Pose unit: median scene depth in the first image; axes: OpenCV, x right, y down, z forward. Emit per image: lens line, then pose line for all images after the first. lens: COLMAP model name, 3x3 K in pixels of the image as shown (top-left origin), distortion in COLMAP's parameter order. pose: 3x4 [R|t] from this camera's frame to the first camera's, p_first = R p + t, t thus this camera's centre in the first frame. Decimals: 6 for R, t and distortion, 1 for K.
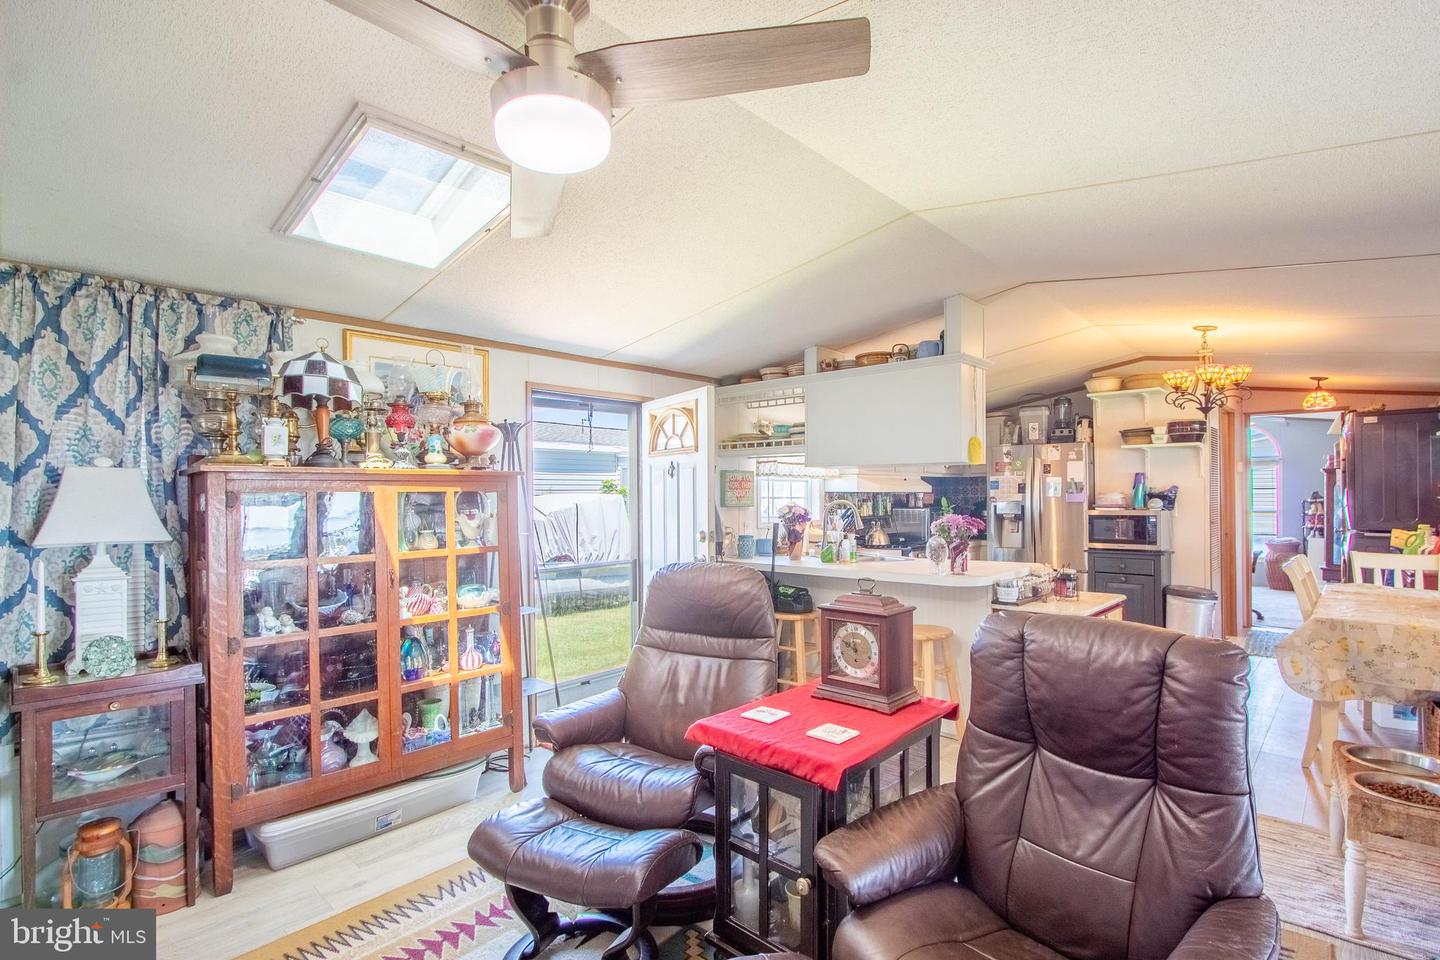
lens RADIAL K [[698.7, 0, 713.7], [0, 698.7, 494.2], [0, 0, 1]] dist [-0.008138, -0.000072]
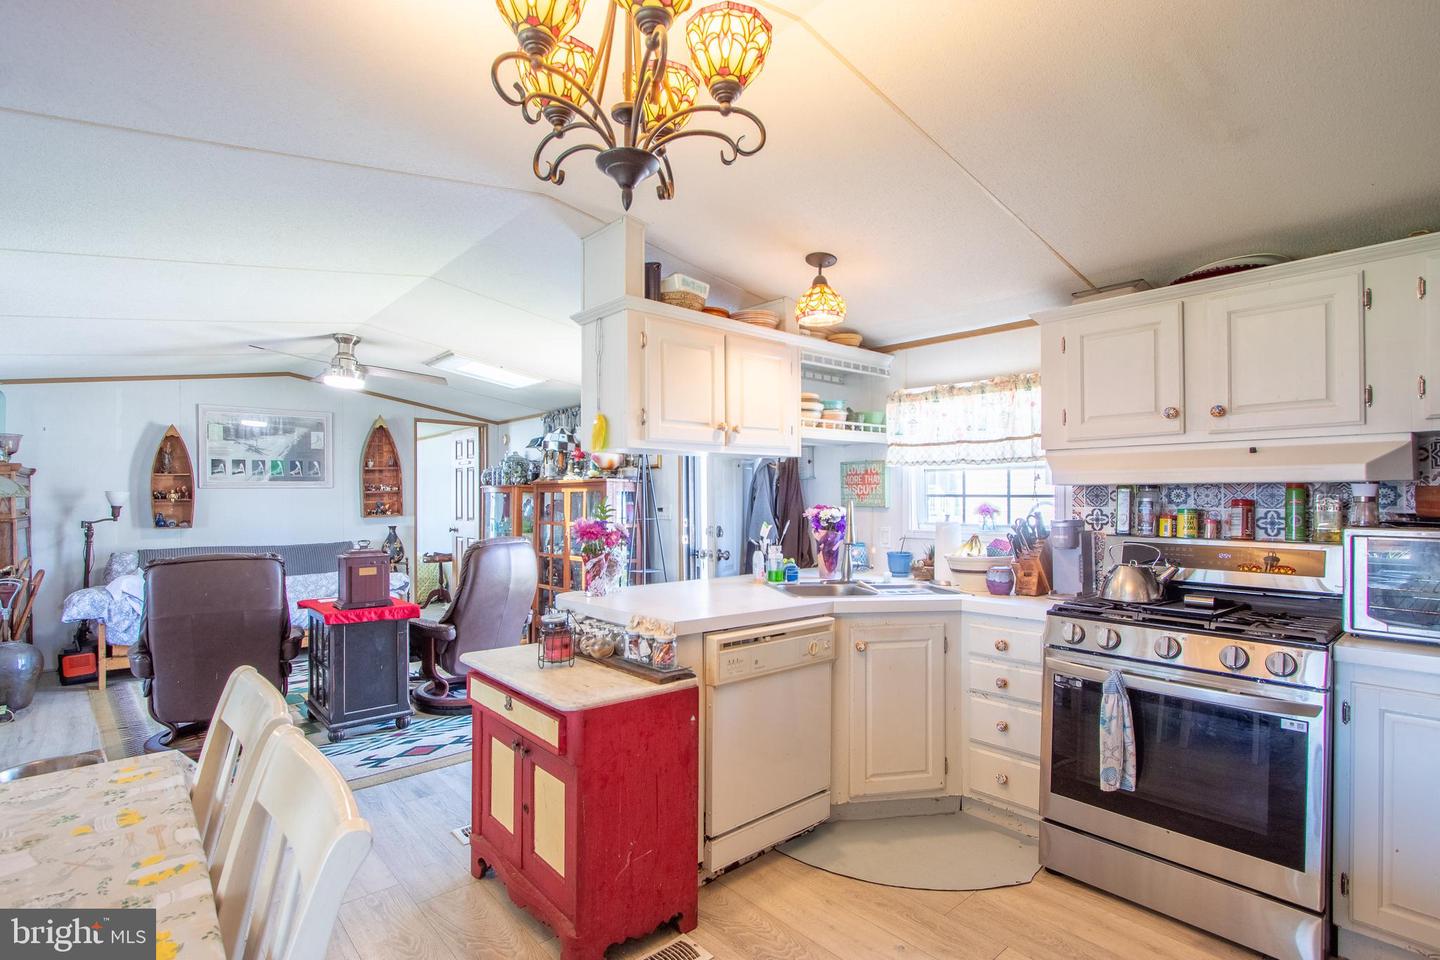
lens RADIAL K [[698.7, 0, 713.7], [0, 698.7, 494.2], [0, 0, 1]] dist [-0.008138, -0.000072]
pose [[-0.093299, 0.002782, -0.995634, 0.723331], [0.004792, 0.999986, 0.002346, 0.000909], [0.995627, -0.004552, -0.093311, 0.787713]]
